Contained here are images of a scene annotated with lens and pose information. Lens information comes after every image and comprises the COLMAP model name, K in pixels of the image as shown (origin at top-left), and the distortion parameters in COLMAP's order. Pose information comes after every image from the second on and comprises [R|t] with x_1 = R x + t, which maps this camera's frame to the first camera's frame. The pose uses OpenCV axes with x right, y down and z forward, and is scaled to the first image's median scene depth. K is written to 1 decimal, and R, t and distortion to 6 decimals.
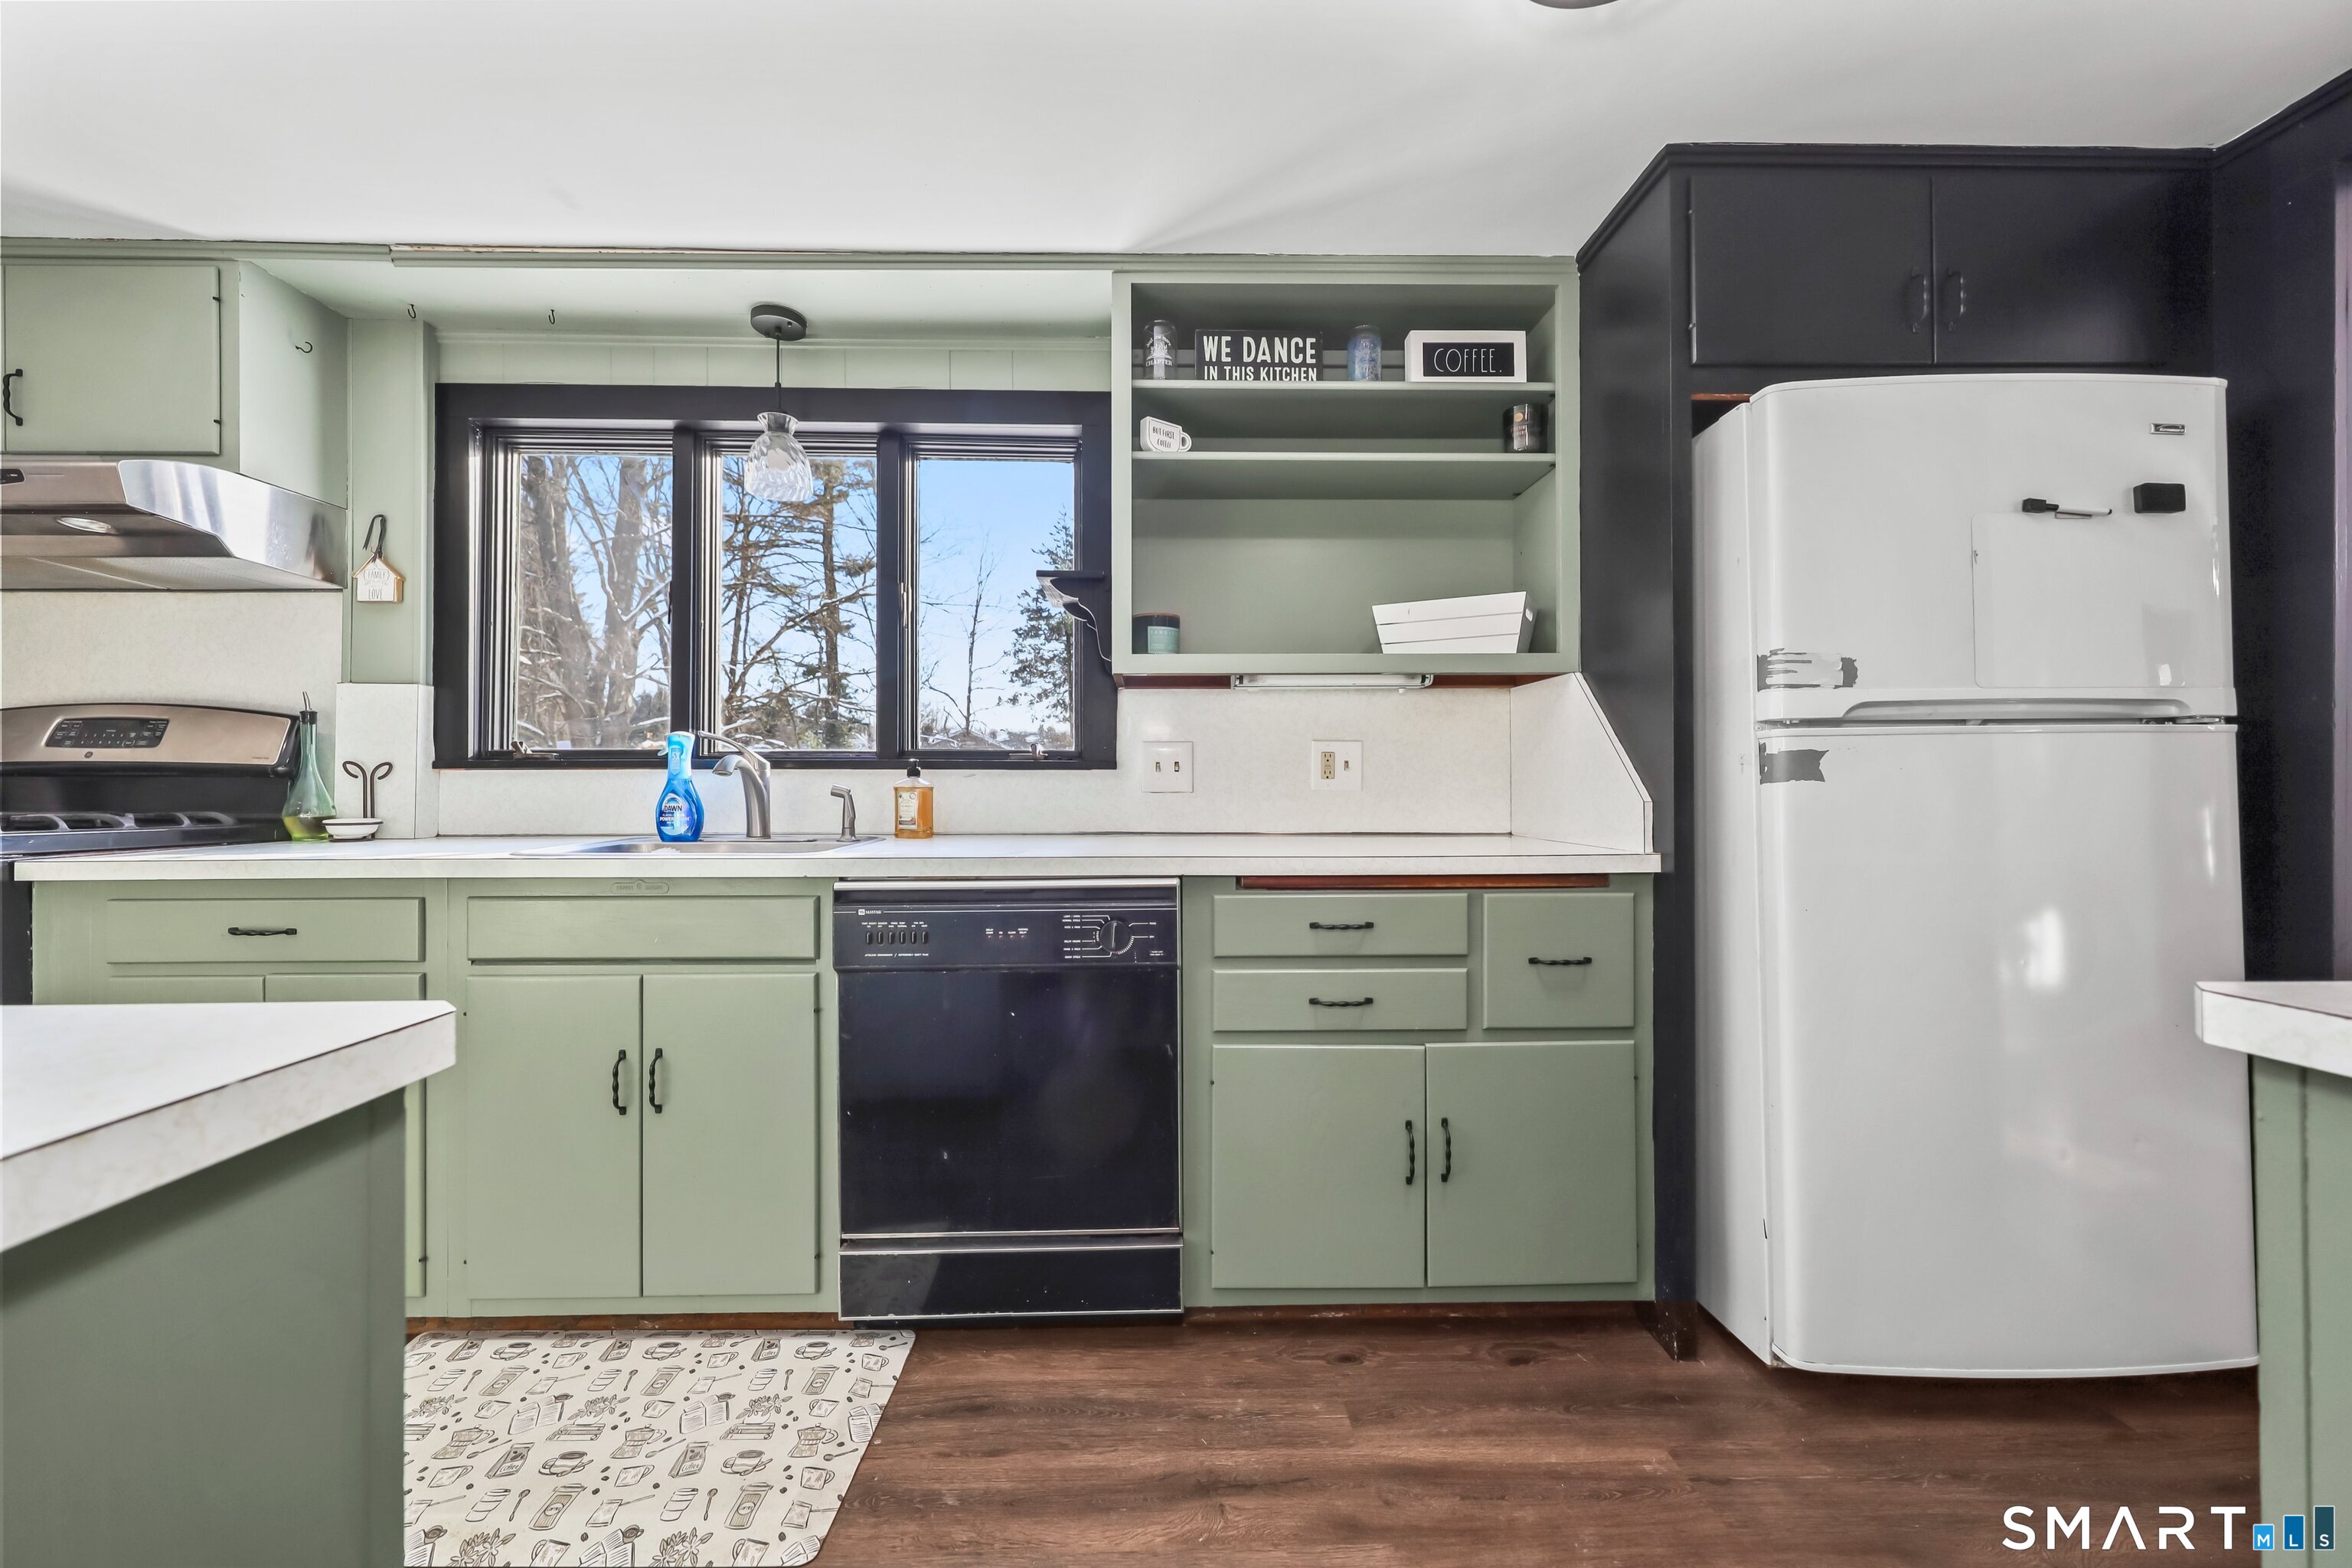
lens RADIAL K [[968.0, 0, 1164.8], [0, 968.0, 766.9], [0, 0, 1]] dist [0.006368, -0.000987]
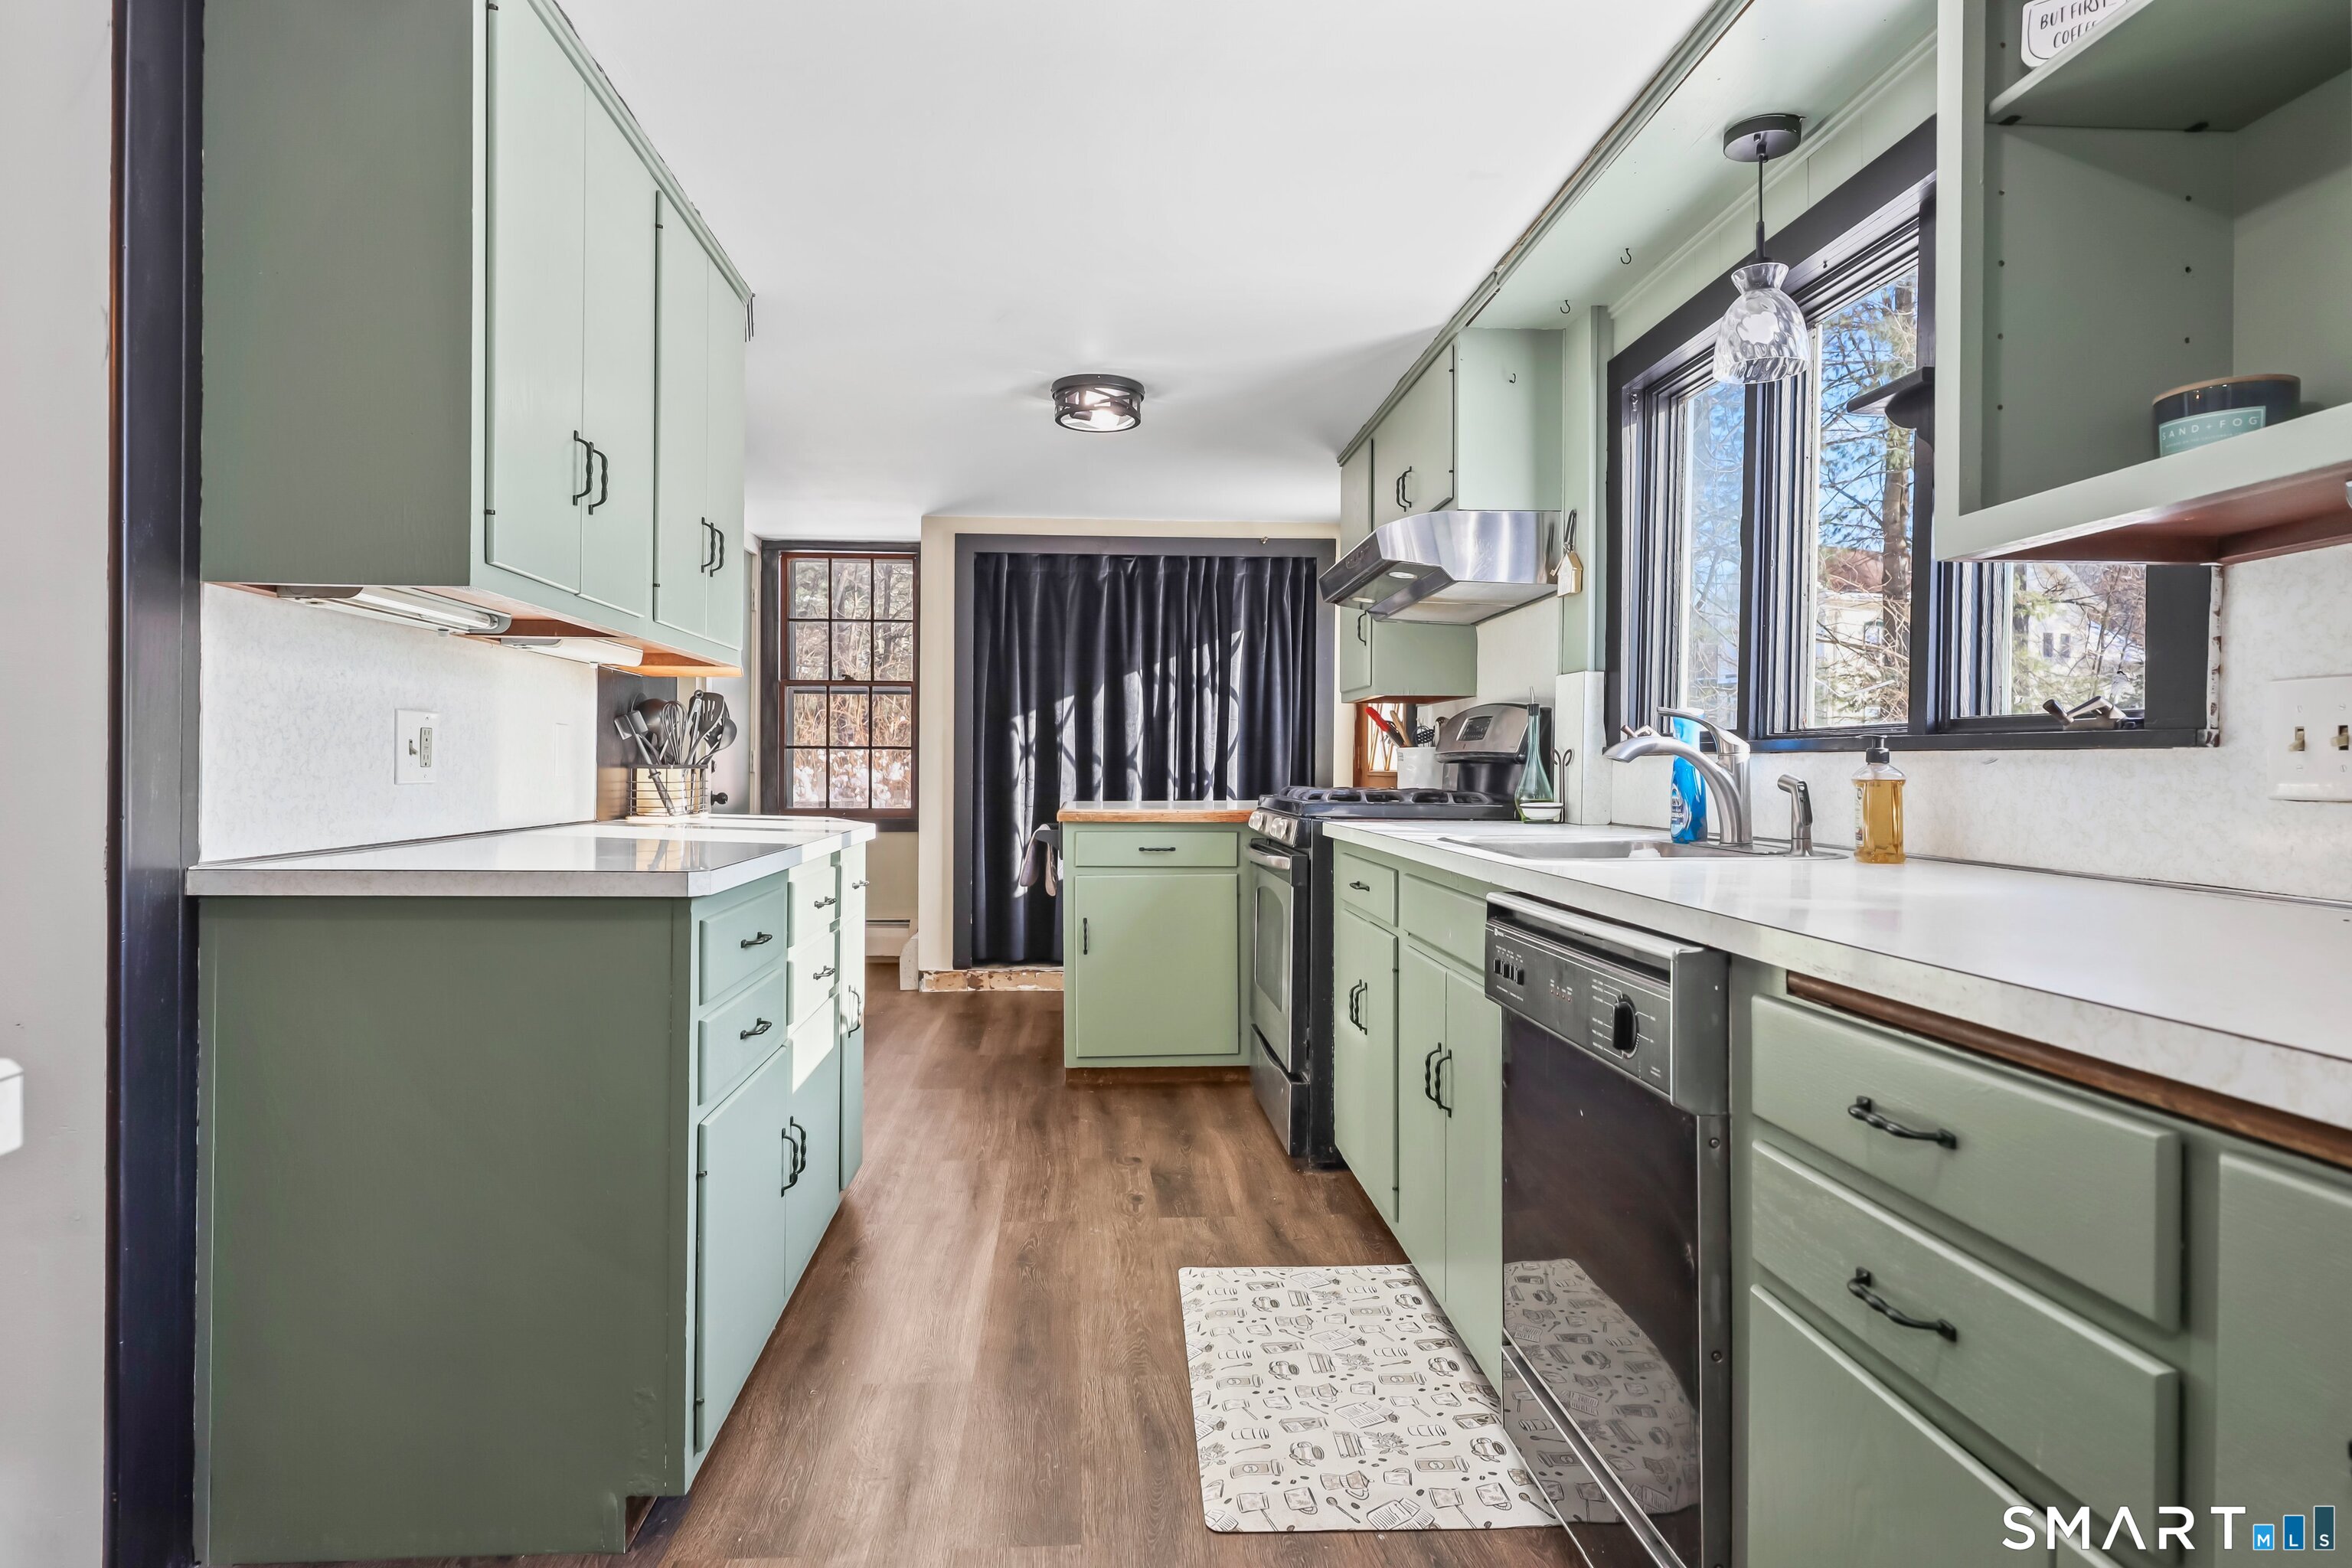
lens RADIAL K [[1296.5, 0, 1152.5], [0, 1296.5, 767.4], [0, 0, 1]] dist [0.024160, -0.000482]
pose [[0.034528, 0.001308, -0.999403, 0.732350], [0.008284, 0.999964, 0.001595, 0.009333], [0.999369, -0.008334, 0.034516, 0.656074]]
